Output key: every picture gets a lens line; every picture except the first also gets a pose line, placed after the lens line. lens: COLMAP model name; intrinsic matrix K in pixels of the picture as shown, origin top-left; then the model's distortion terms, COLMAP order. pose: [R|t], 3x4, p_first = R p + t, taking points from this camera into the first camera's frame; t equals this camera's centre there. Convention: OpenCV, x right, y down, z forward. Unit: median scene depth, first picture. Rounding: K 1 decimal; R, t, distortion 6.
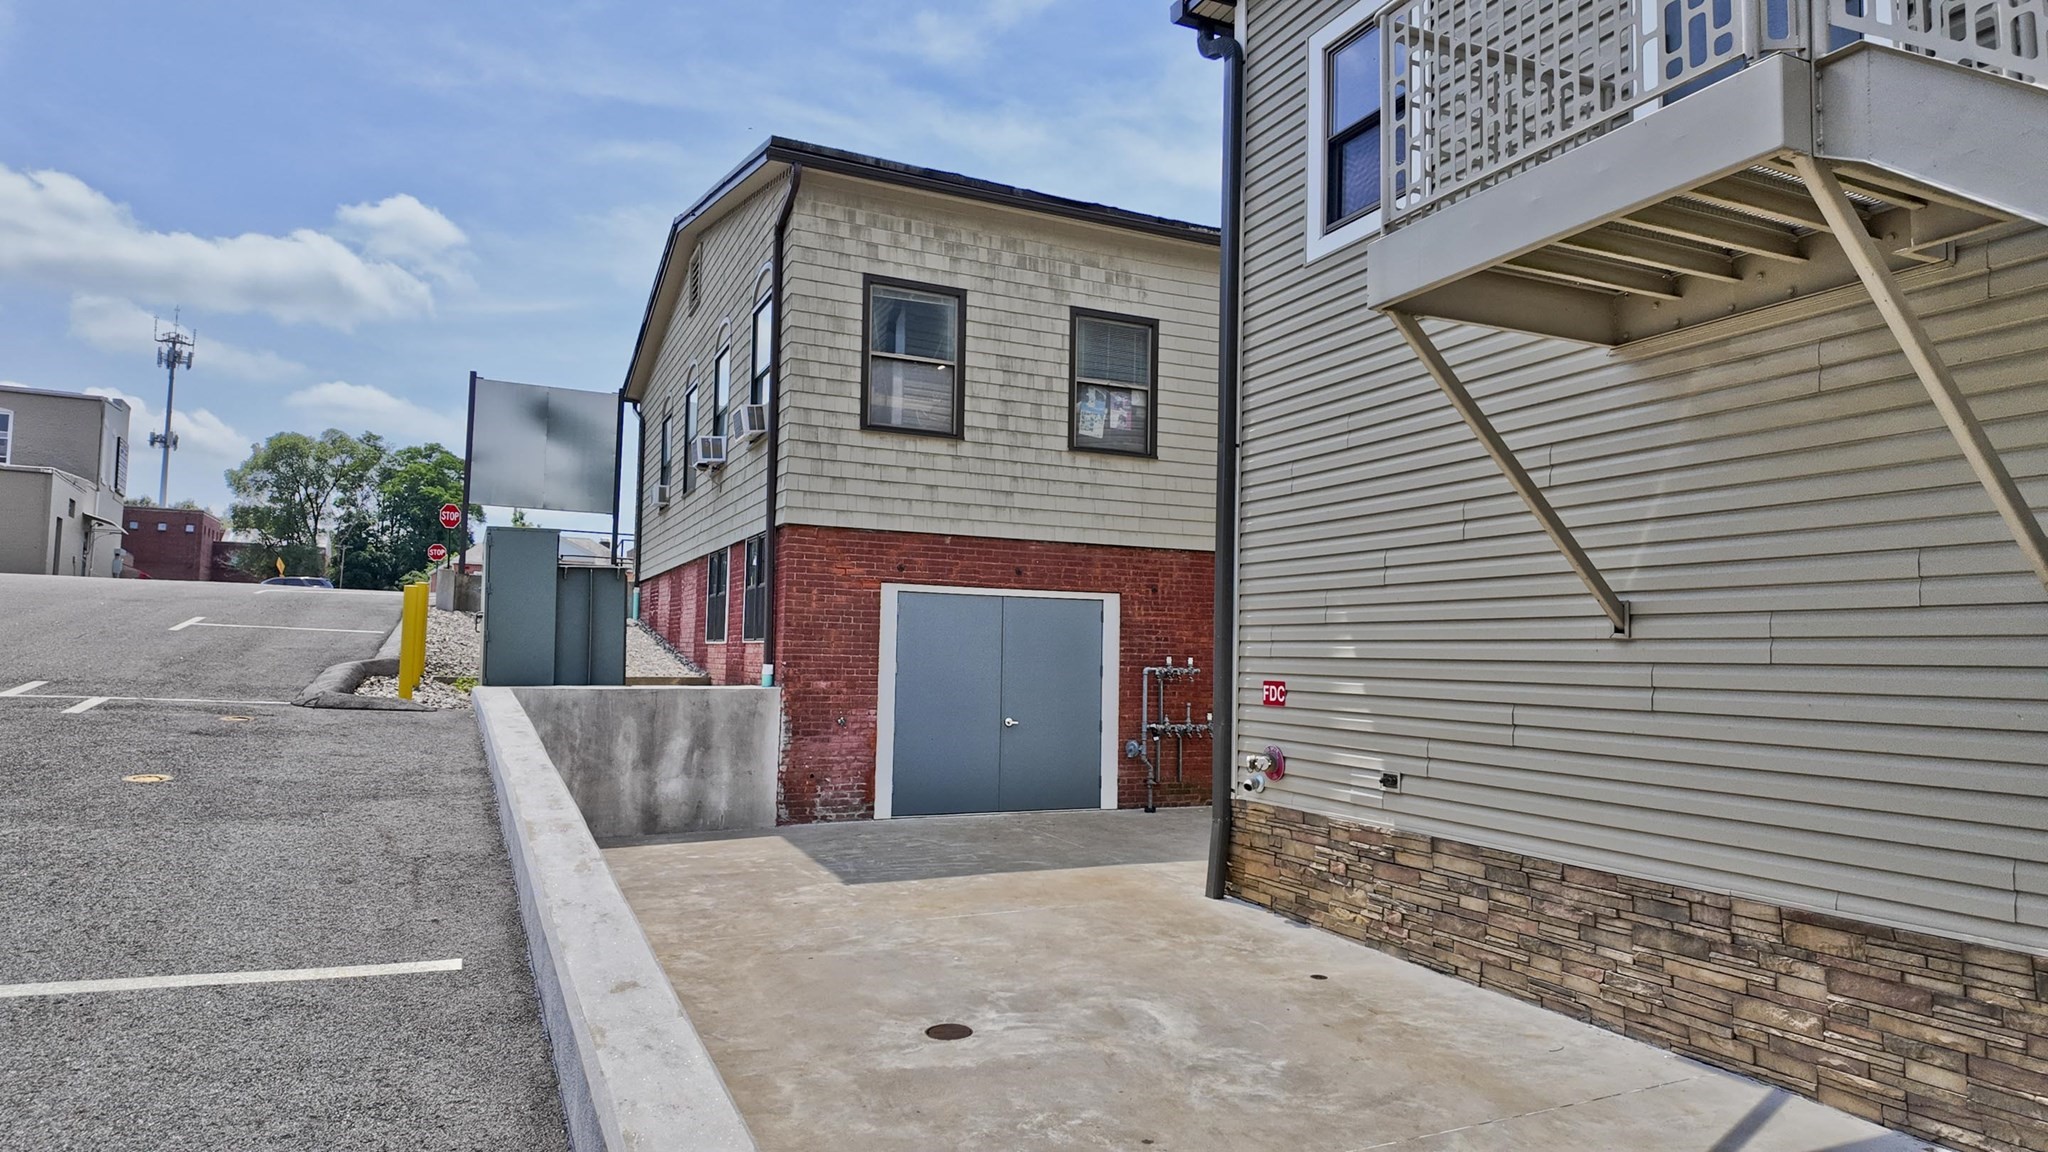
lens RADIAL K [[1191.4, 0, 1022.6], [0, 1191.4, 561.7], [0, 0, 1]] dist [0.053577, -0.048138]
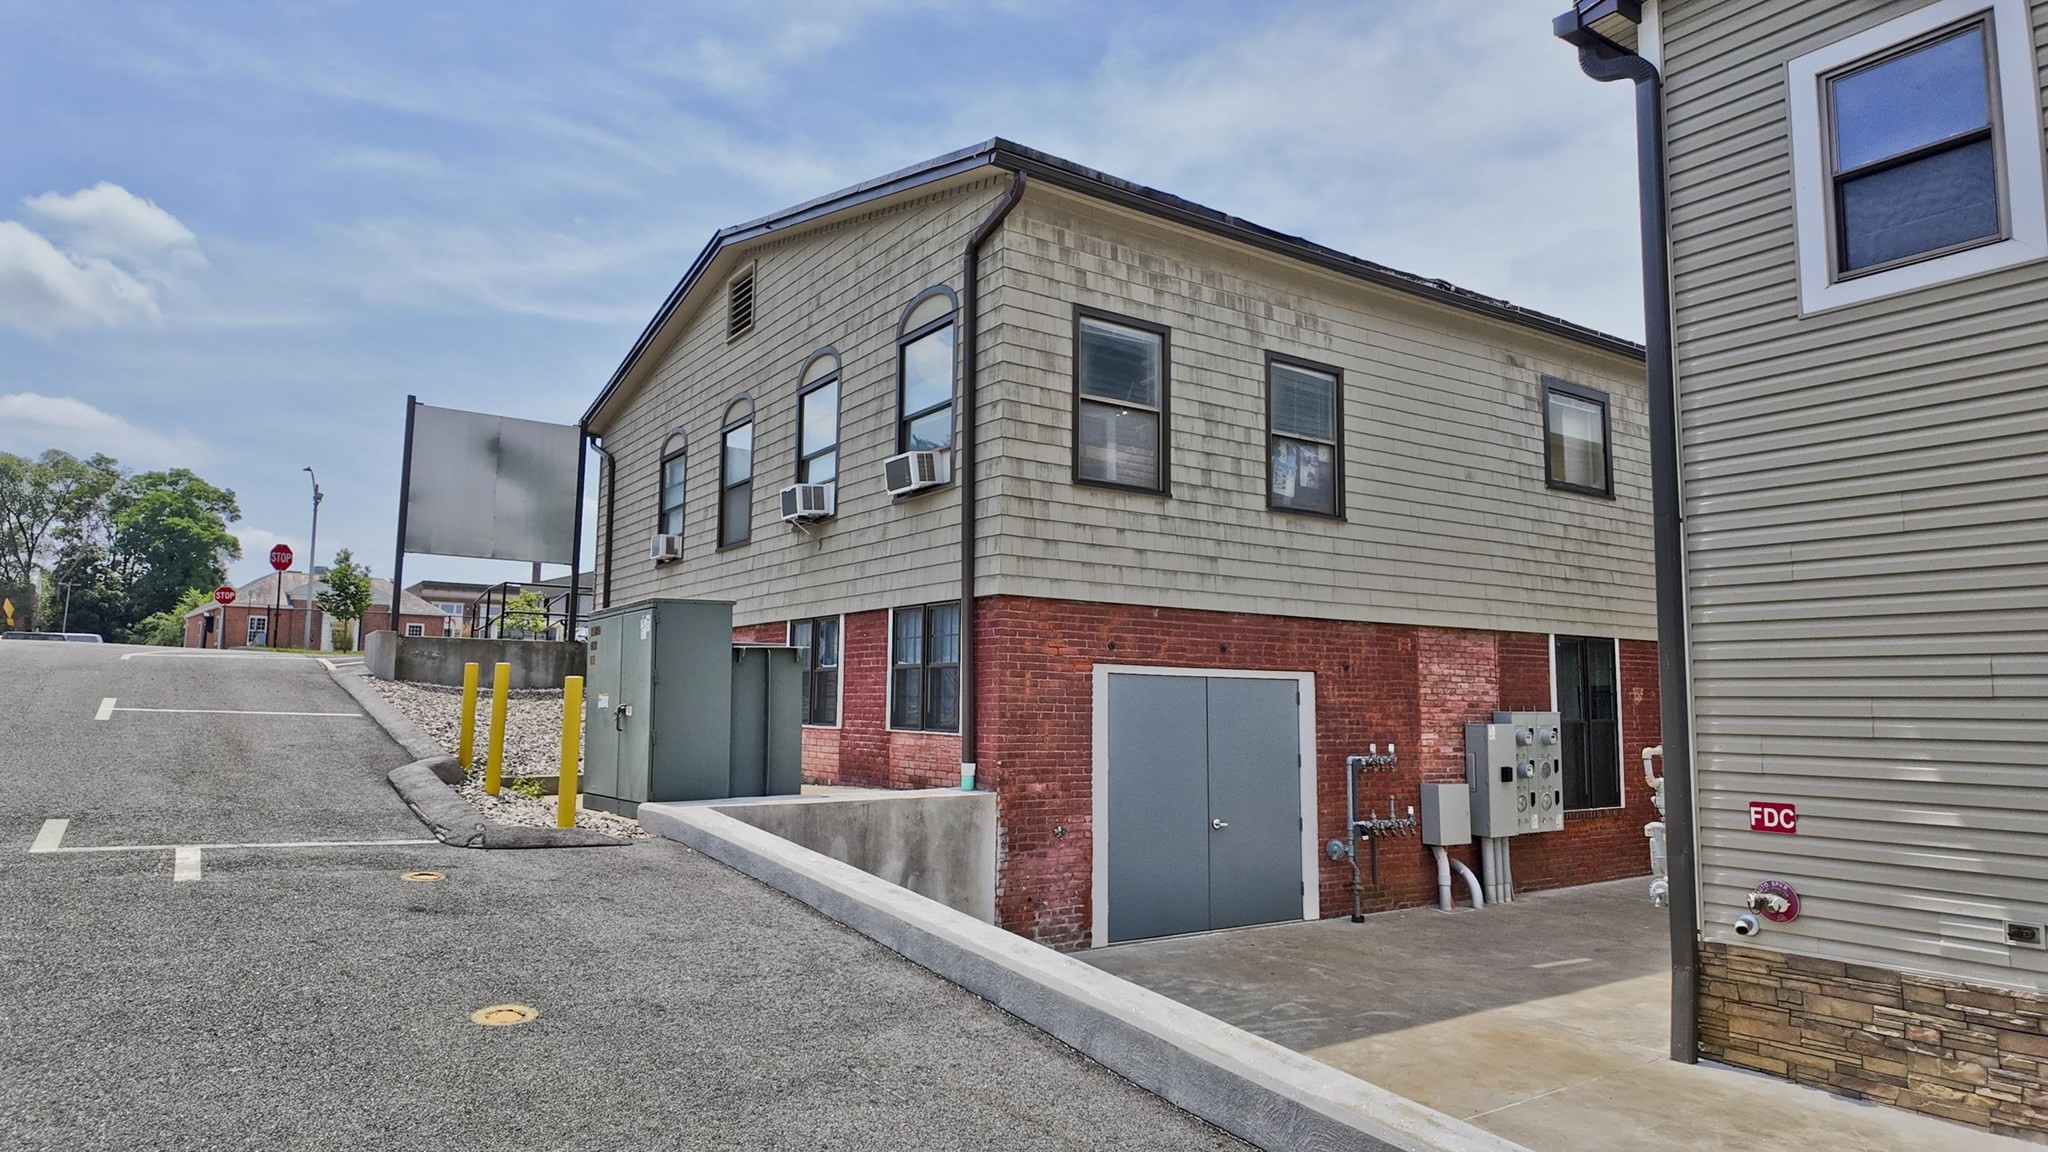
lens RADIAL K [[1191.4, 0, 1021.4], [0, 1191.4, 554.9], [0, 0, 1]] dist [0.053577, -0.048138]
pose [[0.985286, 0.013338, 0.170390, -0.317762], [-0.006482, 0.999149, -0.040730, -0.025230], [-0.170788, 0.039026, 0.984535, 0.169177]]
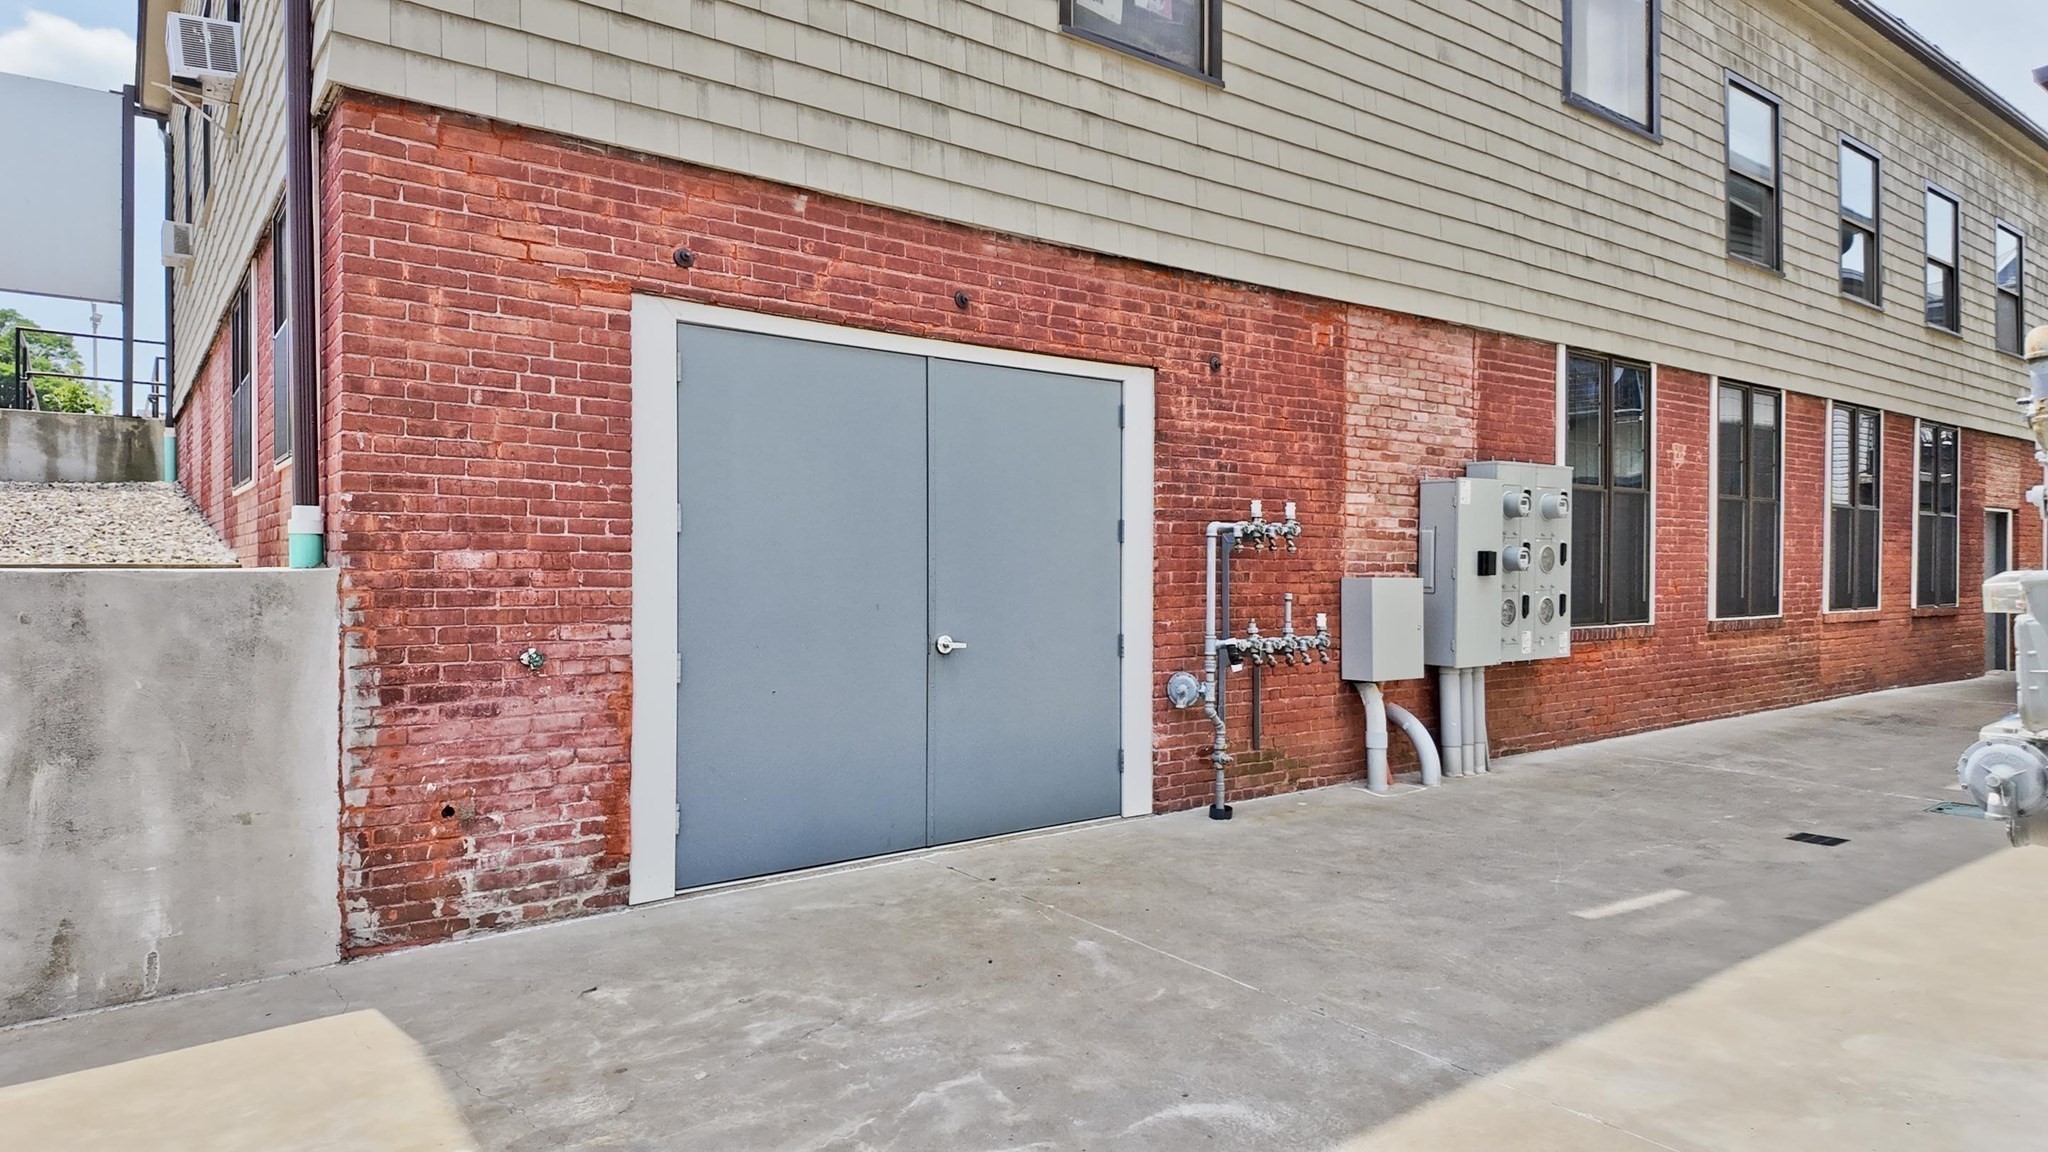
lens RADIAL K [[1191.4, 0, 1031.8], [0, 1191.4, 570.3], [0, 0, 1]] dist [0.053577, -0.048138]
pose [[0.973663, -0.017885, 0.227289, -0.083801], [-0.001728, 0.996311, 0.085801, 0.073324], [-0.227985, -0.083934, 0.970040, 0.597261]]
